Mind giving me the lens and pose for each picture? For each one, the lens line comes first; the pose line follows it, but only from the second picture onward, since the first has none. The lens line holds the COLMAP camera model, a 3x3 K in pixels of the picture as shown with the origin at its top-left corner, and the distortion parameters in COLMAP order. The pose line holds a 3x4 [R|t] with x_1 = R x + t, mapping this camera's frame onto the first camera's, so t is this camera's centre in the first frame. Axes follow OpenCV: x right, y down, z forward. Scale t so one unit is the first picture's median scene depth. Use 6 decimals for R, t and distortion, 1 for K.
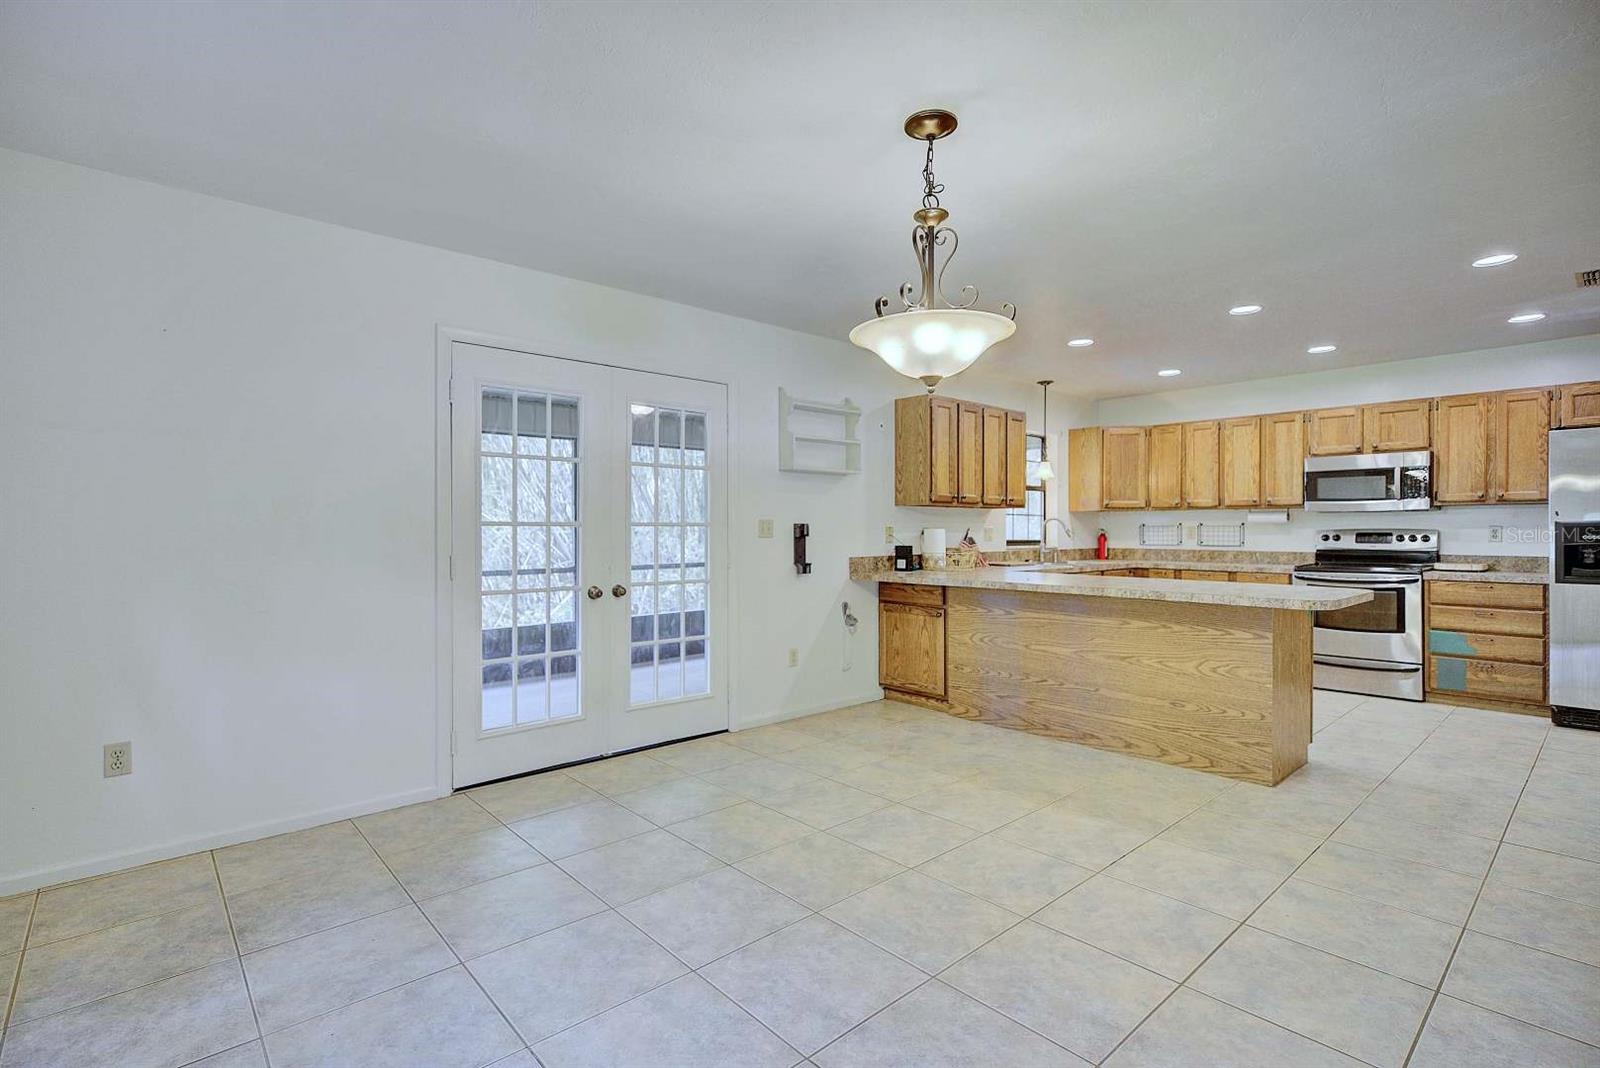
lens RADIAL K [[757.1, 0, 800.0], [0, 757.1, 534.0], [0, 0, 1]] dist [-0.000777, -0.000333]
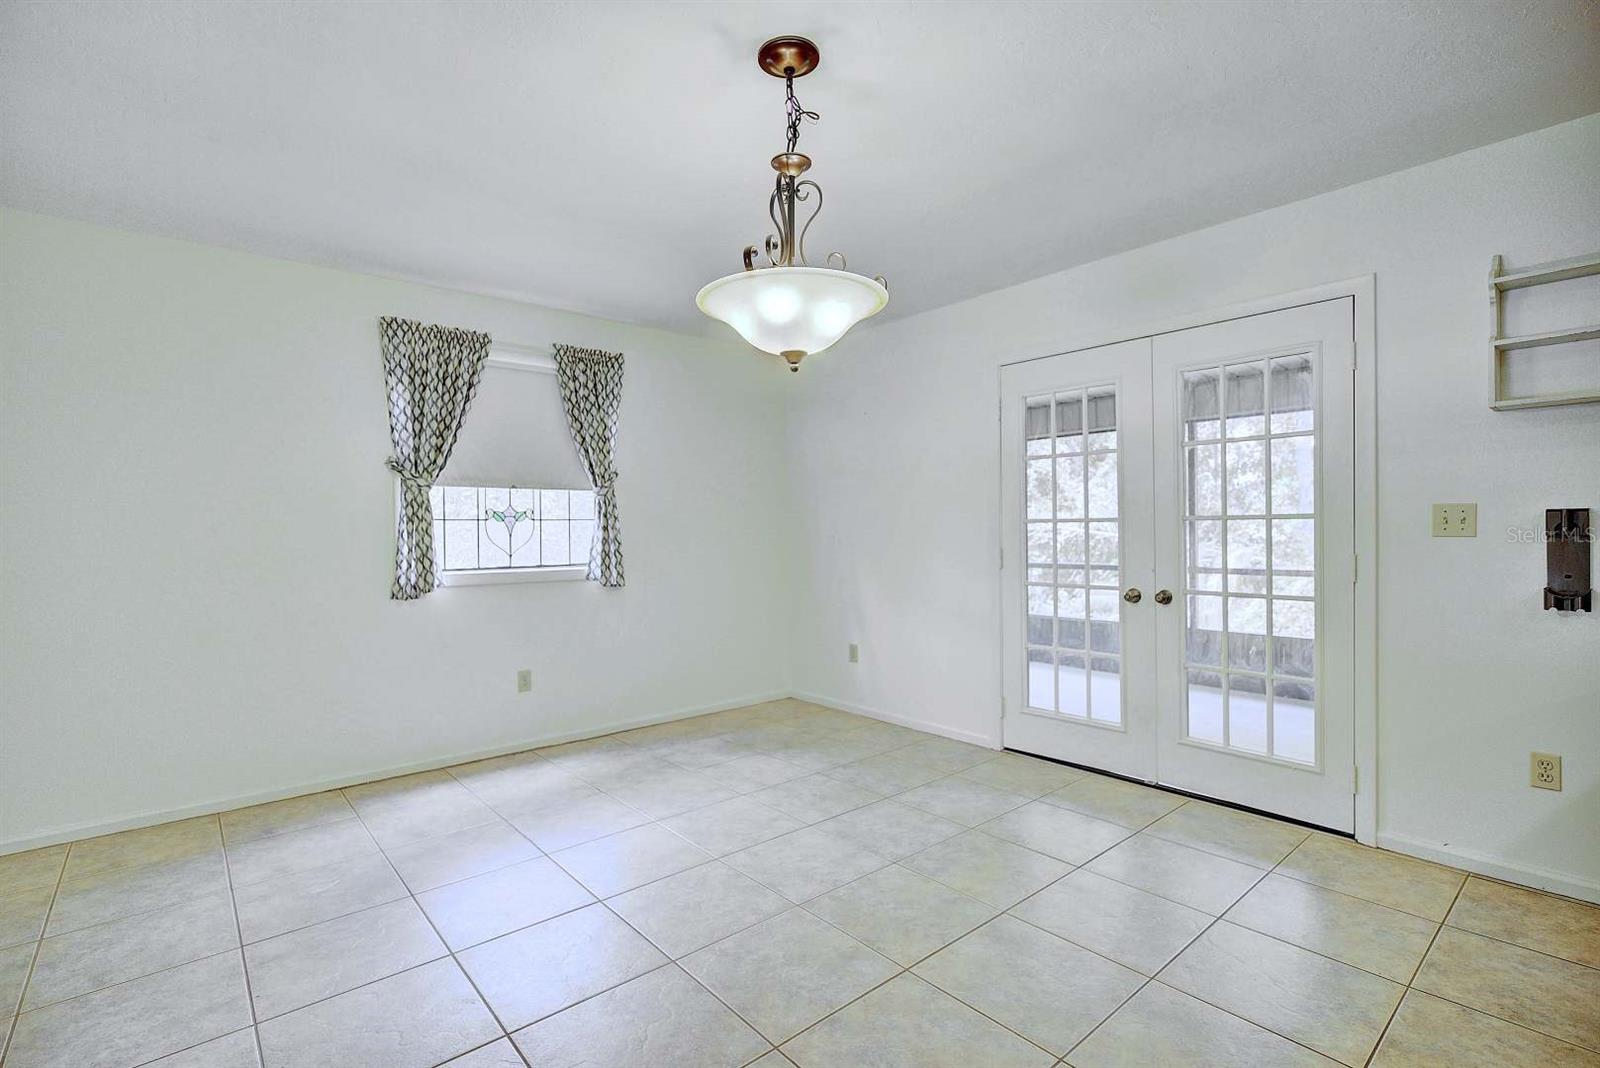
lens RADIAL K [[737.6, 0, 798.2], [0, 737.6, 507.7], [0, 0, 1]] dist [0.000548, 0.000040]
pose [[-0.026605, -0.026625, -0.999291, 0.607977], [0.008170, 0.999606, -0.026851, -0.006745], [0.999613, -0.008878, -0.026377, 0.607700]]
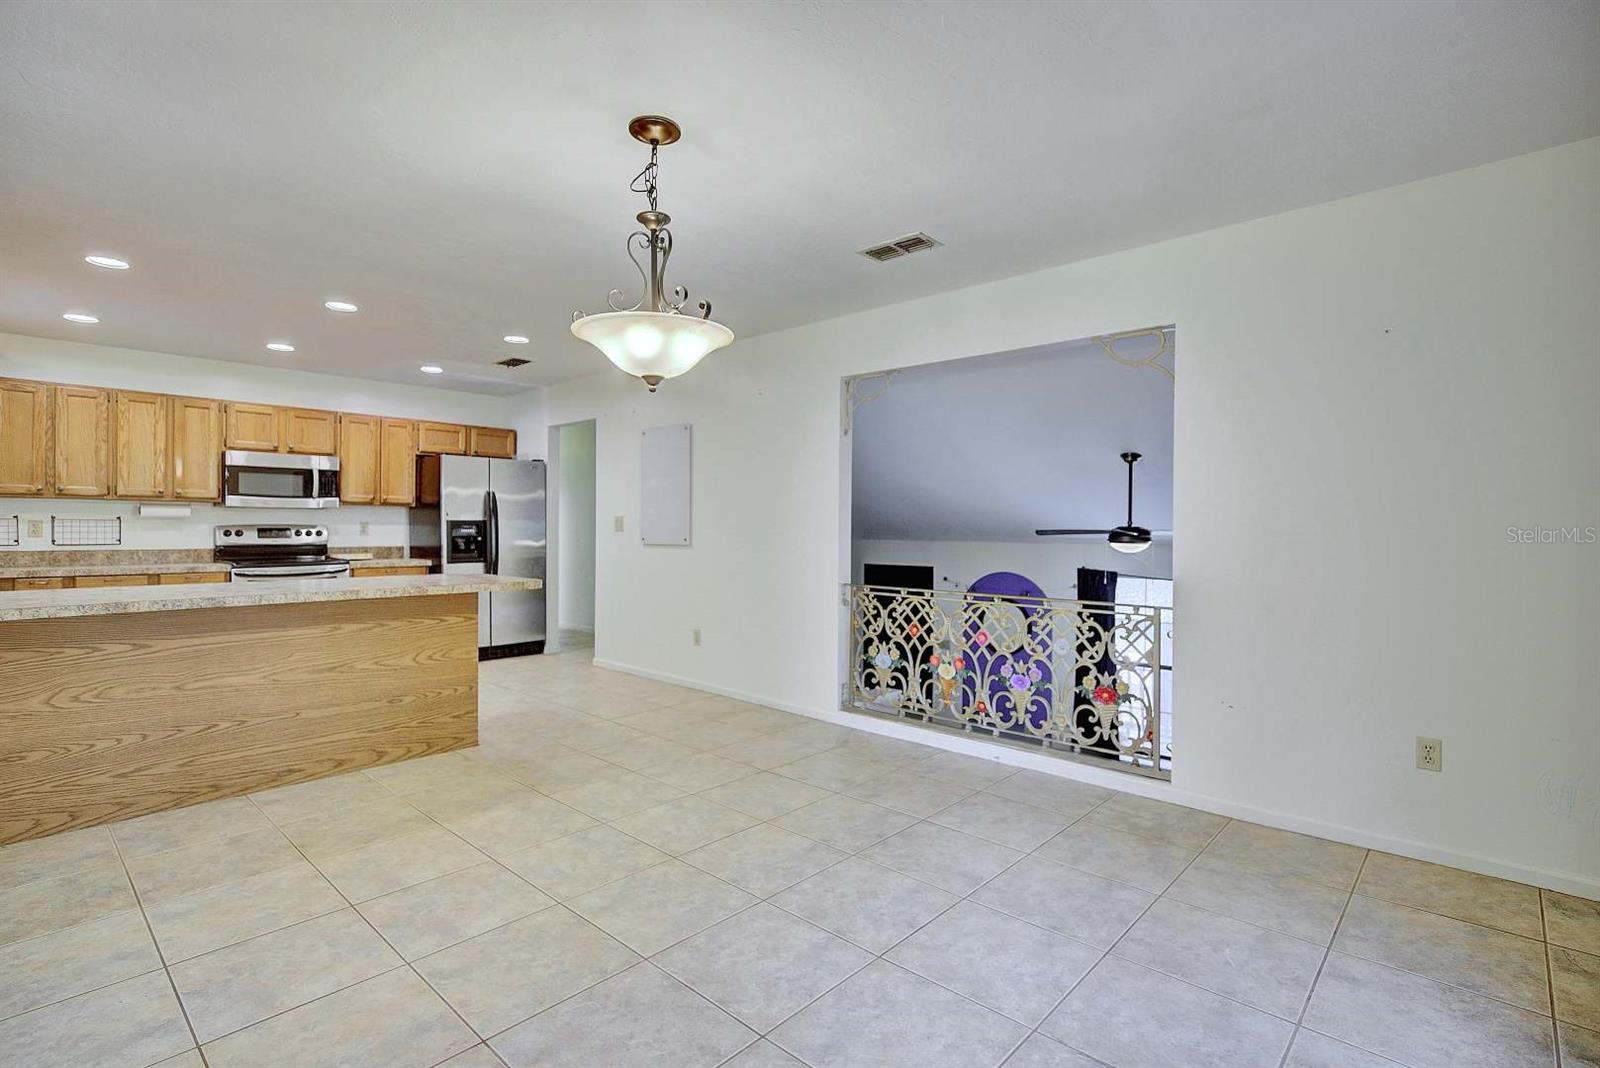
lens RADIAL K [[757.1, 0, 800.0], [0, 757.1, 534.0], [0, 0, 1]] dist [-0.000777, -0.000333]
pose [[-0.091322, -0.008345, 0.995786, -0.513070], [0.001197, 0.999963, 0.008490, -0.002312], [-0.995821, 0.001967, -0.091308, 0.530389]]
